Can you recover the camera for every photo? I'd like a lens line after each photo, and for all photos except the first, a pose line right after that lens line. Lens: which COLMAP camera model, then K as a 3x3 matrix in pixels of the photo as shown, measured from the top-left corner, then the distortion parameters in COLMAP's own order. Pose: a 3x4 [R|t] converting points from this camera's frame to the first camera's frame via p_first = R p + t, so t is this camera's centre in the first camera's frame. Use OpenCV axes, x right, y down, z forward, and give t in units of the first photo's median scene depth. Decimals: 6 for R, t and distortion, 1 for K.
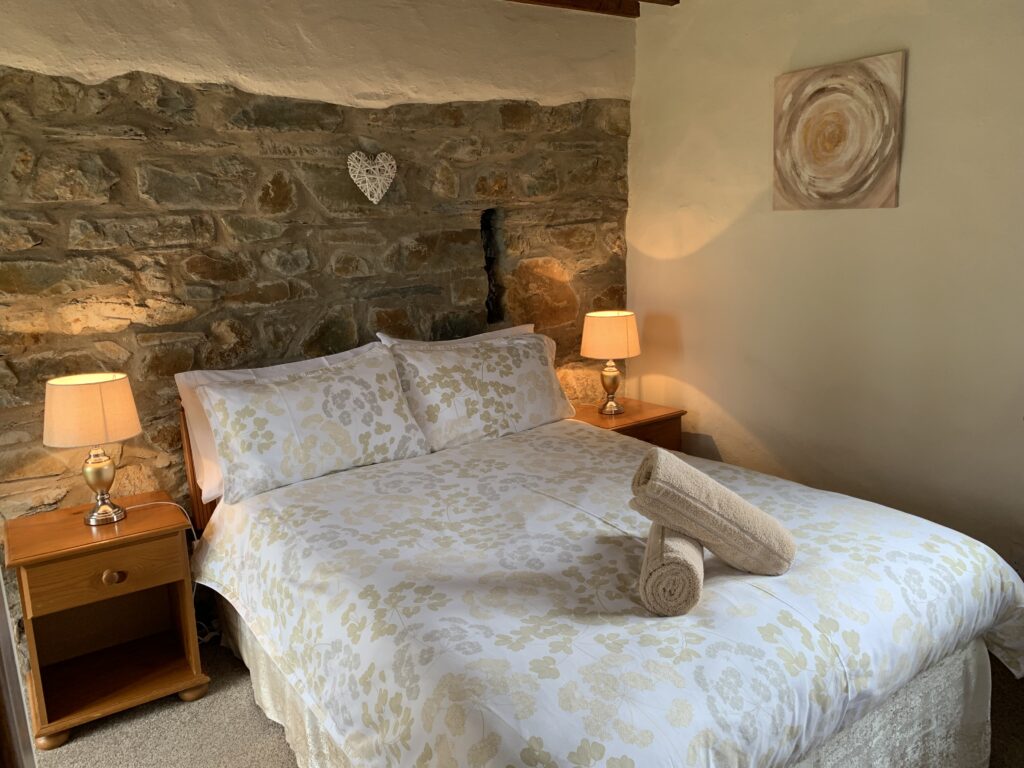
lens RADIAL K [[778.7, 0, 512.0], [0, 778.7, 384.0], [0, 0, 1]] dist [0.086650, -0.097686]
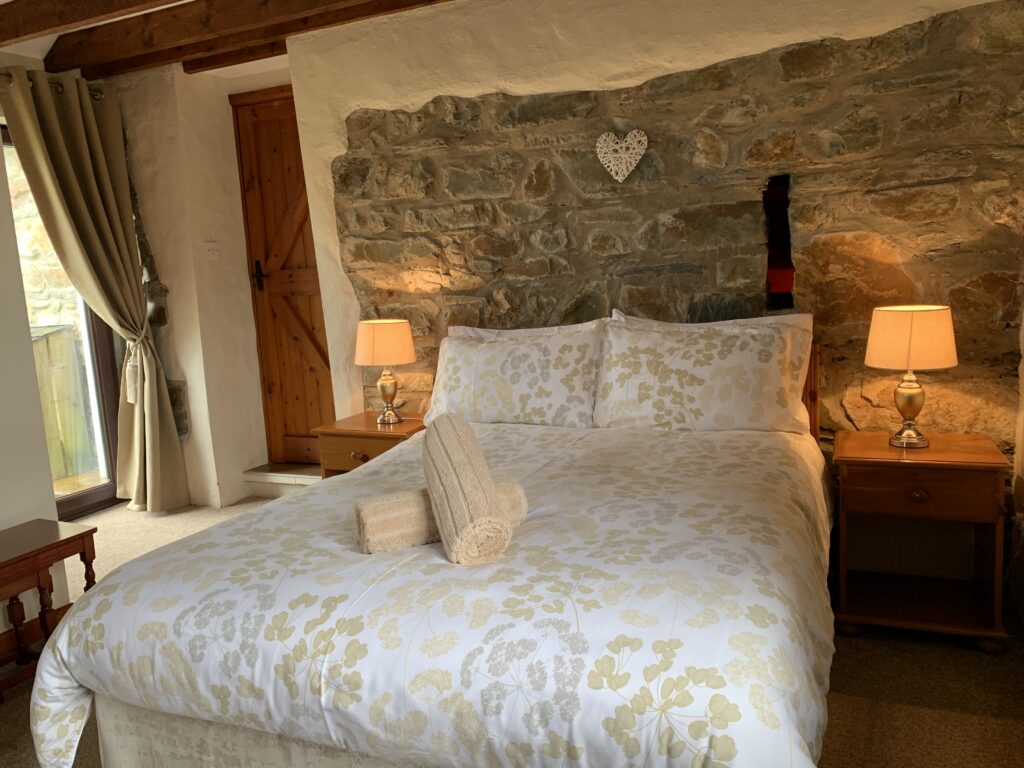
lens RADIAL K [[778.7, 0, 512.0], [0, 778.7, 384.0], [0, 0, 1]] dist [0.086650, -0.097686]
pose [[0.547384, 0.142710, -0.824624, 0.625658], [-0.135710, 0.987448, 0.080804, -0.033594], [0.825805, 0.067680, 0.559880, 0.328722]]
